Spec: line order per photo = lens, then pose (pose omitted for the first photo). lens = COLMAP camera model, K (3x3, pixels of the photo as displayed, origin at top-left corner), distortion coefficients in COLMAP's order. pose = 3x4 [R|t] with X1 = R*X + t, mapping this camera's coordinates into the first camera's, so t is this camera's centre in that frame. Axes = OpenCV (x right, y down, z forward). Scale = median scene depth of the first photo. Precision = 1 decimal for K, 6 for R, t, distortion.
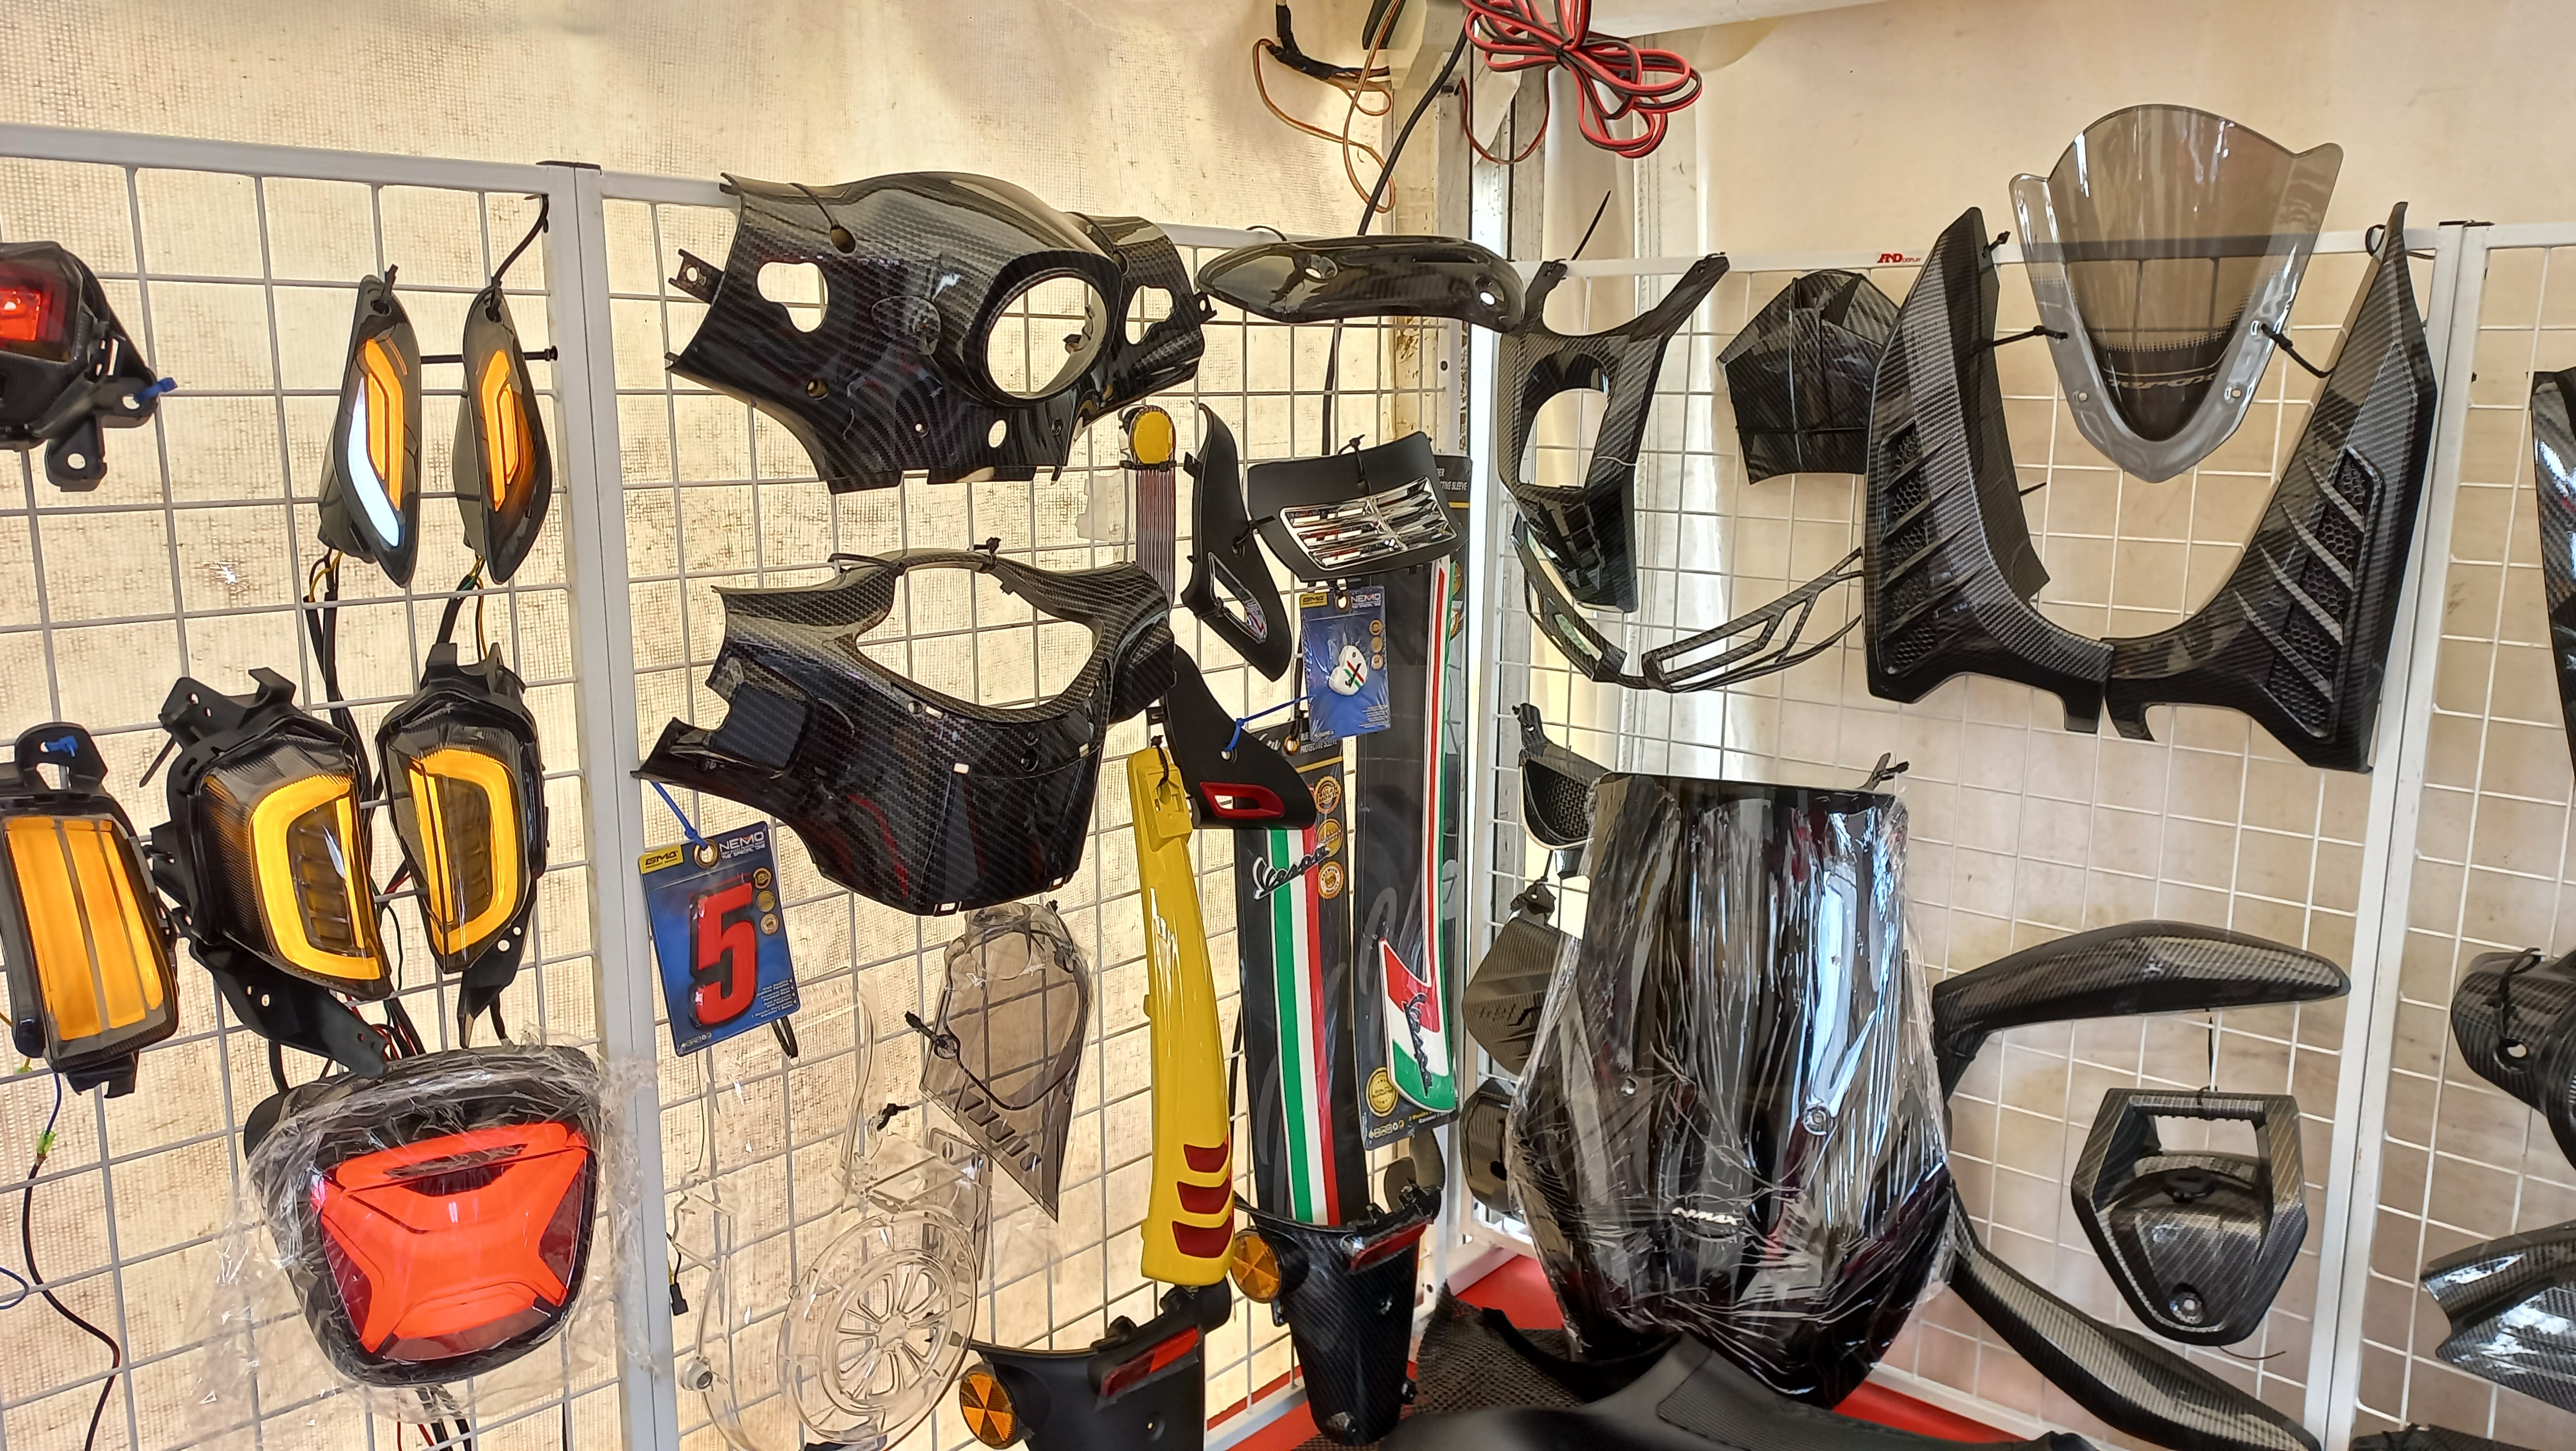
lens RADIAL K [[1838.5, 0, 1280.3], [0, 1838.5, 703.6], [0, 0, 1]] dist [0.025587, -0.008914]
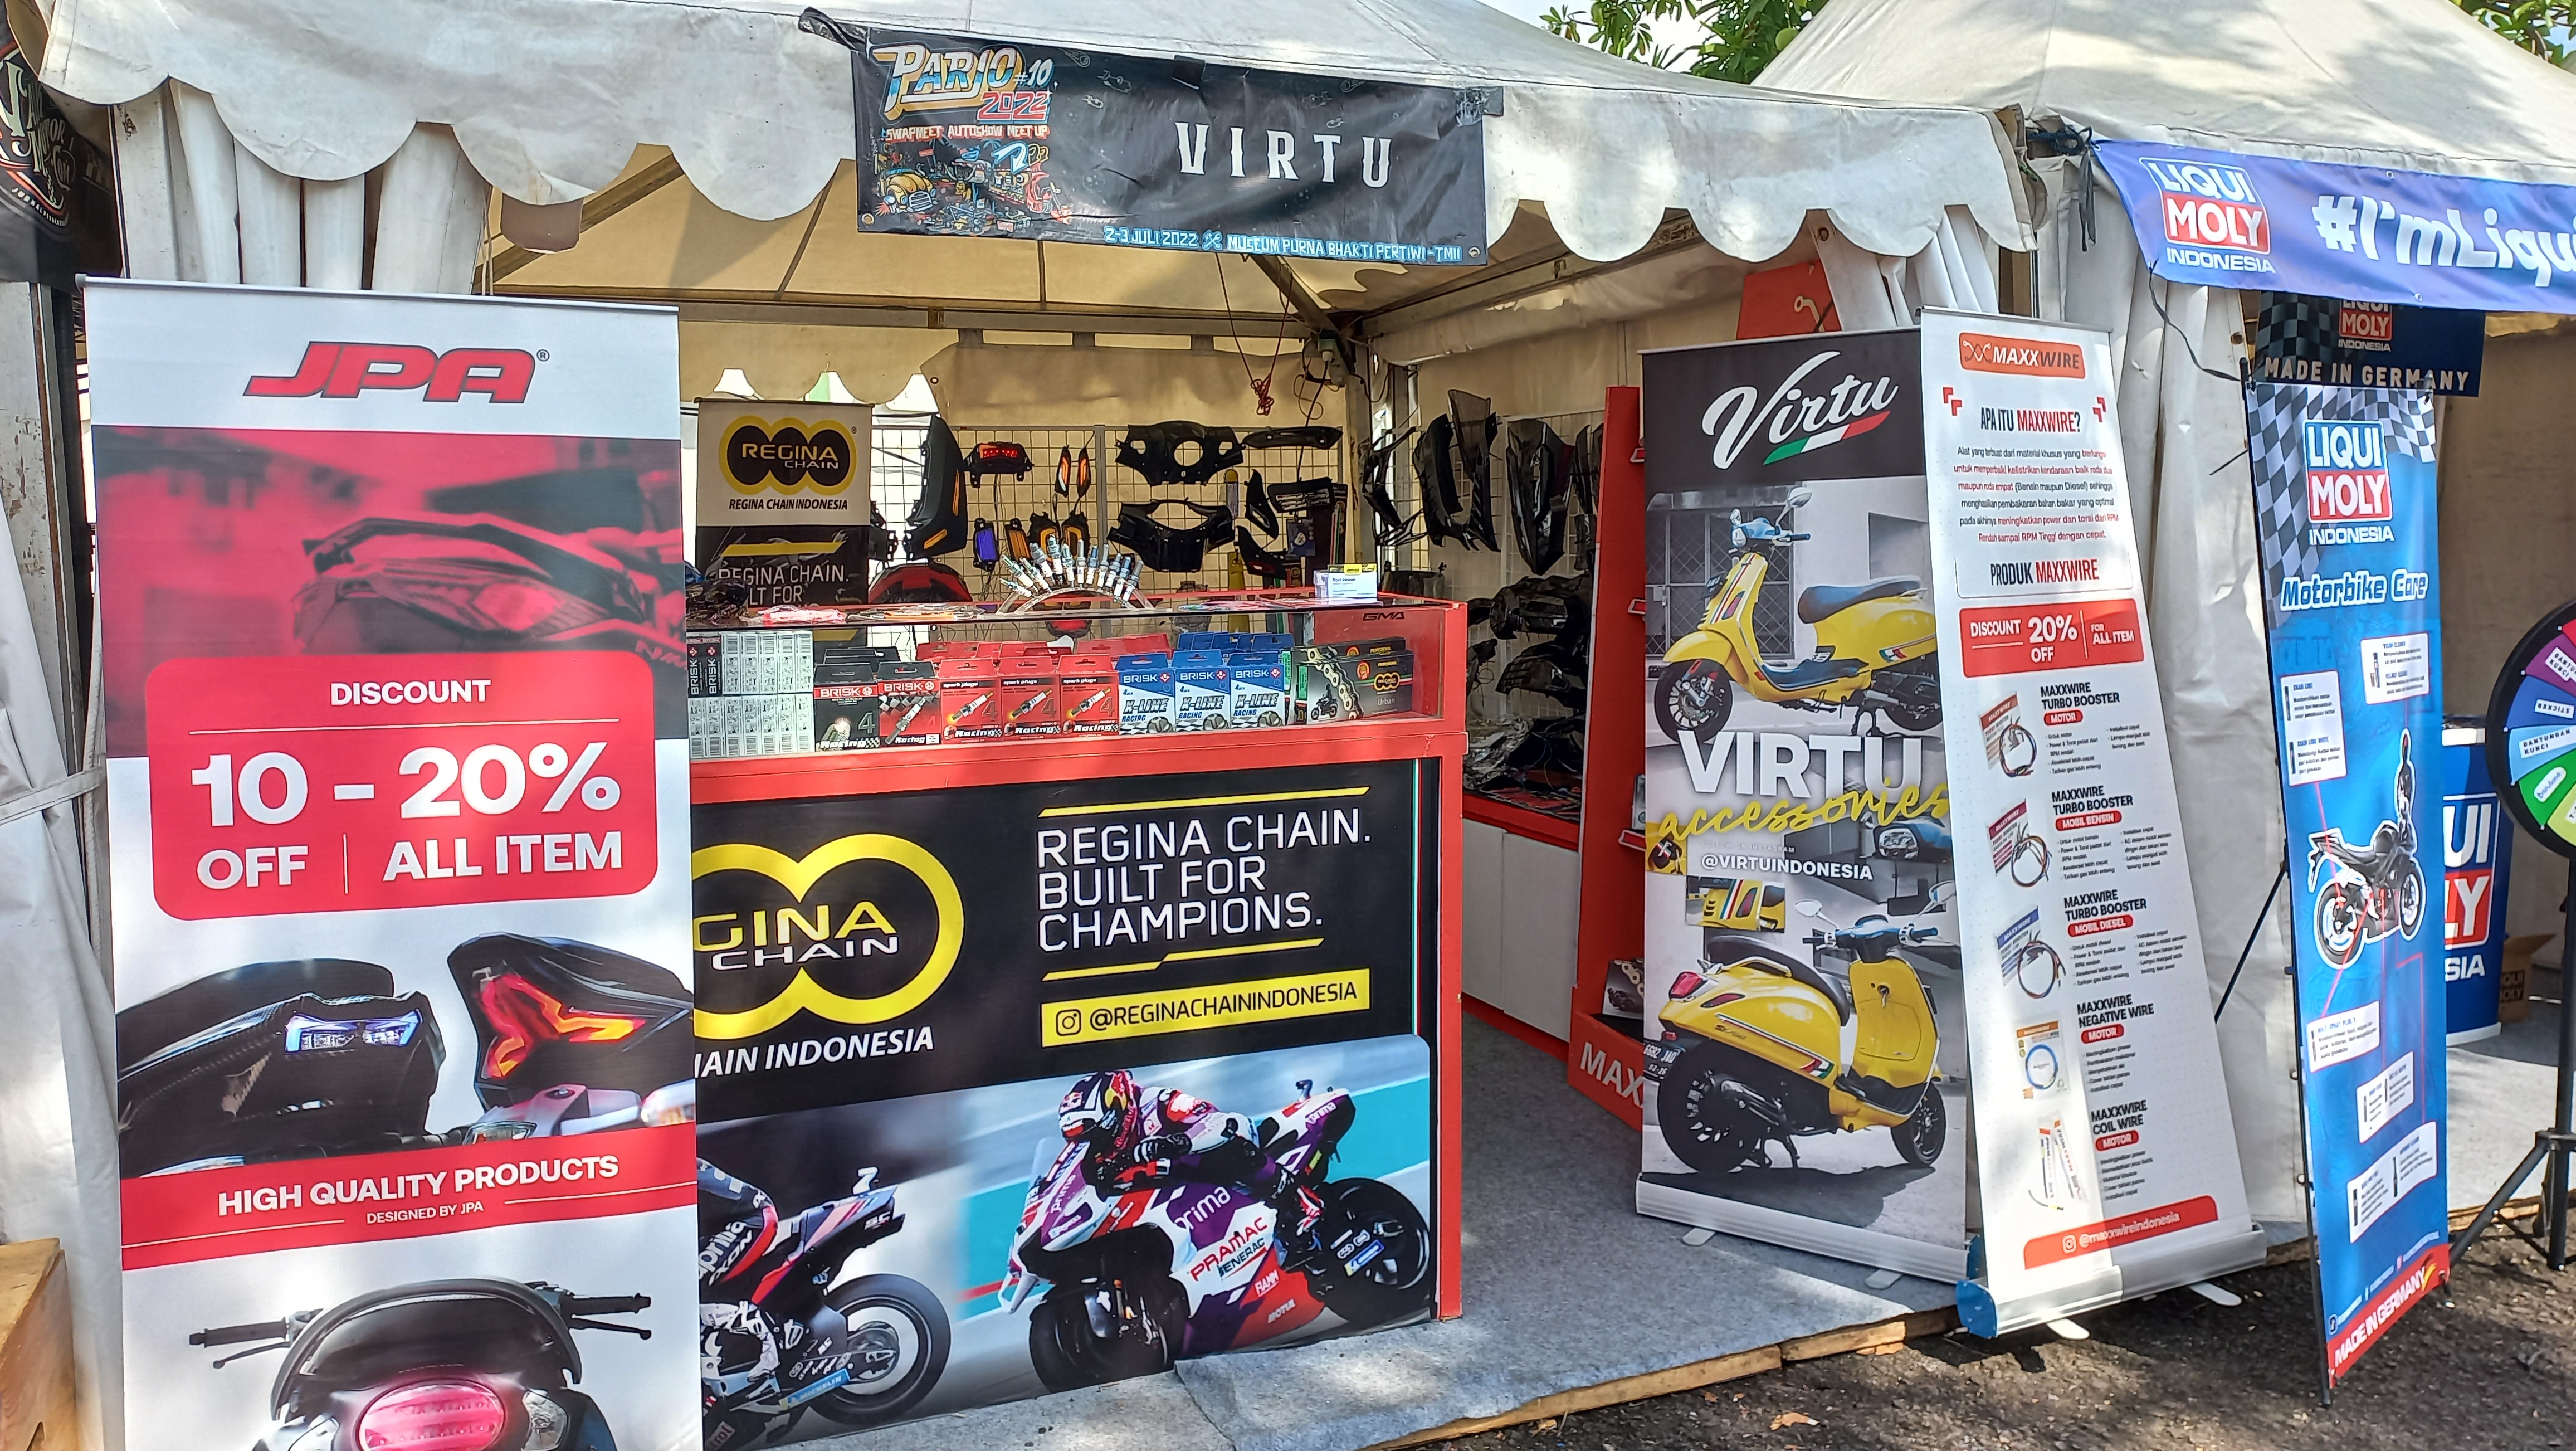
lens RADIAL K [[1838.5, 0, 1285.6], [0, 1838.5, 723.6], [0, 0, 1]] dist [0.025587, -0.008914]
pose [[0.897025, 0.027090, -0.441148, 1.708387], [-0.058973, 0.996531, -0.058720, 0.591416], [0.438027, 0.078689, 0.895511, -2.406394]]
